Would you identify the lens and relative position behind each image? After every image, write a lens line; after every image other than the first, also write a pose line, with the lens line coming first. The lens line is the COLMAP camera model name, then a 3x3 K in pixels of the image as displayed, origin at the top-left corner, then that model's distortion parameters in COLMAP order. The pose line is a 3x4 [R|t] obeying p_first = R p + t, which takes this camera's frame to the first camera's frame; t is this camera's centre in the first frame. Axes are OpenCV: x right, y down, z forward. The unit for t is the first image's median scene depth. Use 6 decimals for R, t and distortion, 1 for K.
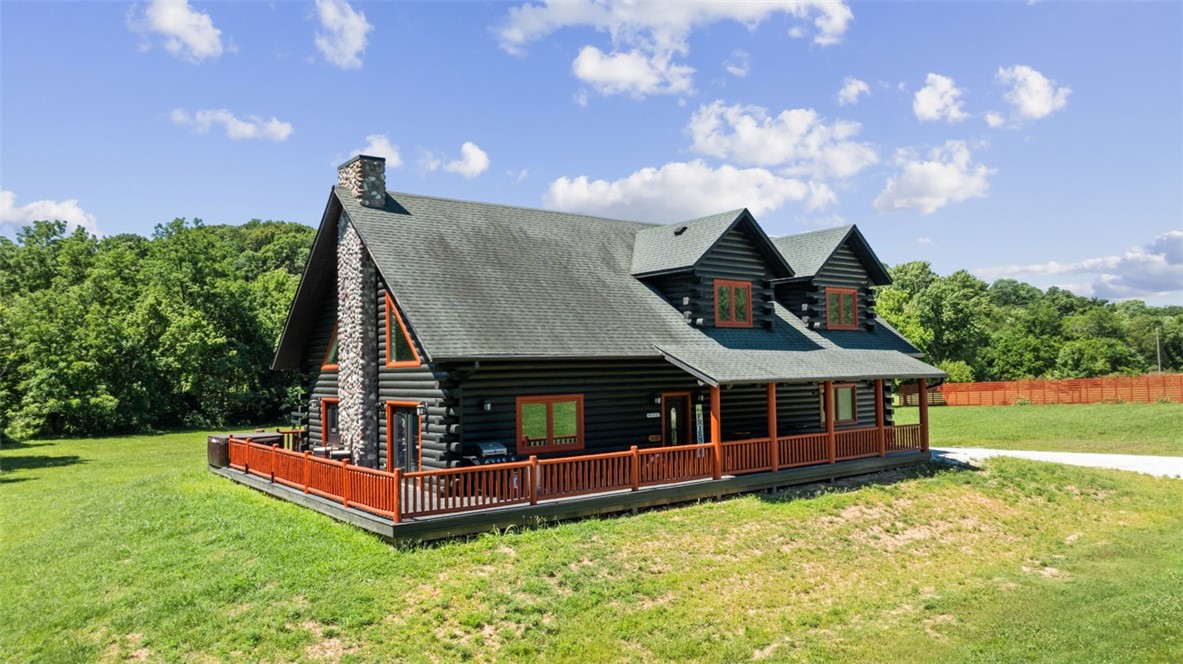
lens RADIAL K [[837.9, 0, 591.5], [0, 837.9, 332.0], [0, 0, 1]] dist [-0.051233, 0.065972]
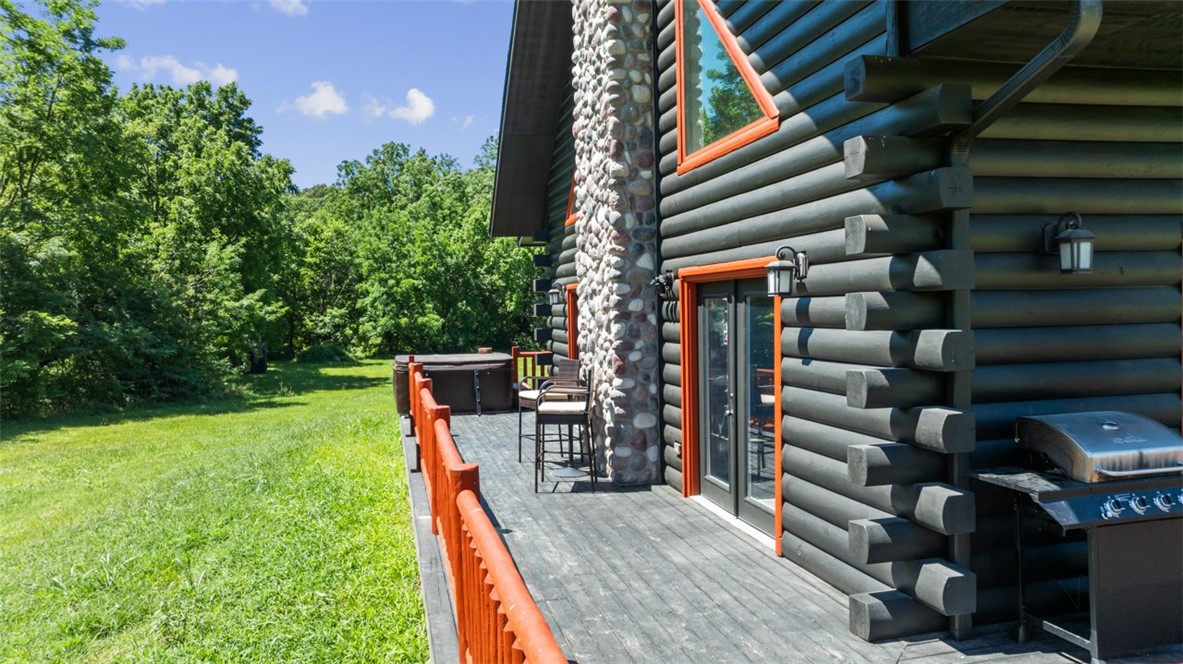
lens RADIAL K [[837.9, 0, 591.5], [0, 837.9, 332.0], [0, 0, 1]] dist [-0.051233, 0.065972]
pose [[0.919788, 0.014032, -0.392166, -0.136972], [0.018825, 0.996632, 0.079812, 0.078105], [0.391965, -0.080793, 0.916426, 0.643659]]
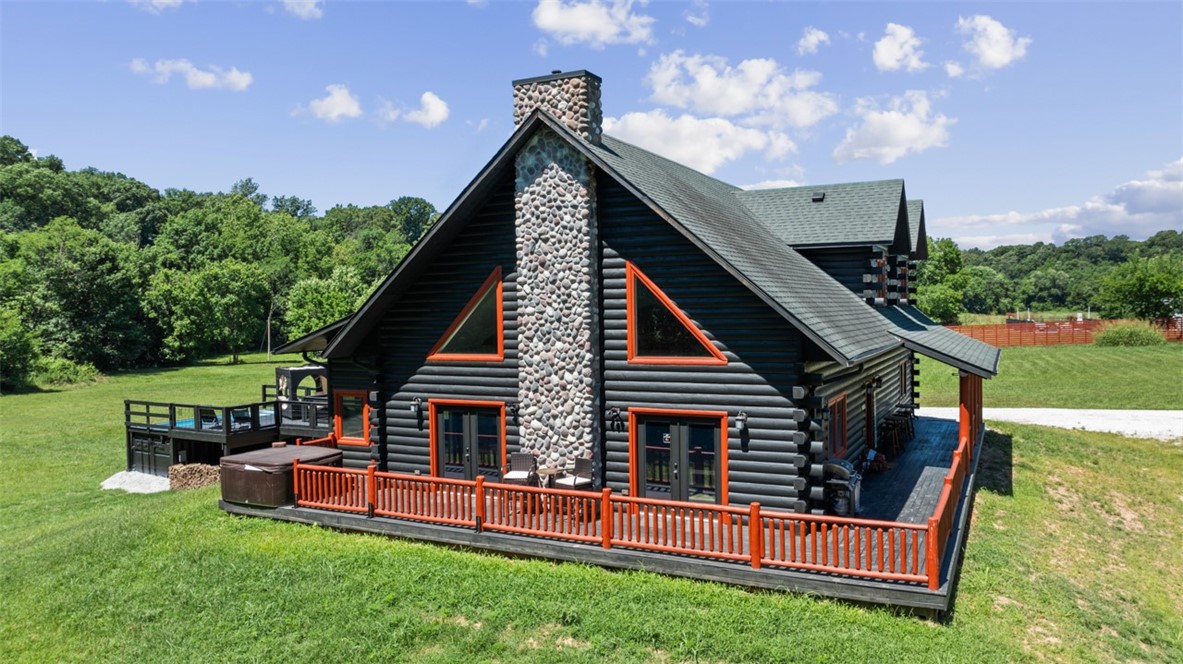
lens RADIAL K [[837.9, 0, 591.5], [0, 837.9, 332.0], [0, 0, 1]] dist [-0.051233, 0.065972]
pose [[0.898596, -0.008084, 0.438702, -0.593152], [-0.020800, 0.997921, 0.060993, -0.030123], [-0.438283, -0.063933, 0.896560, 0.333865]]
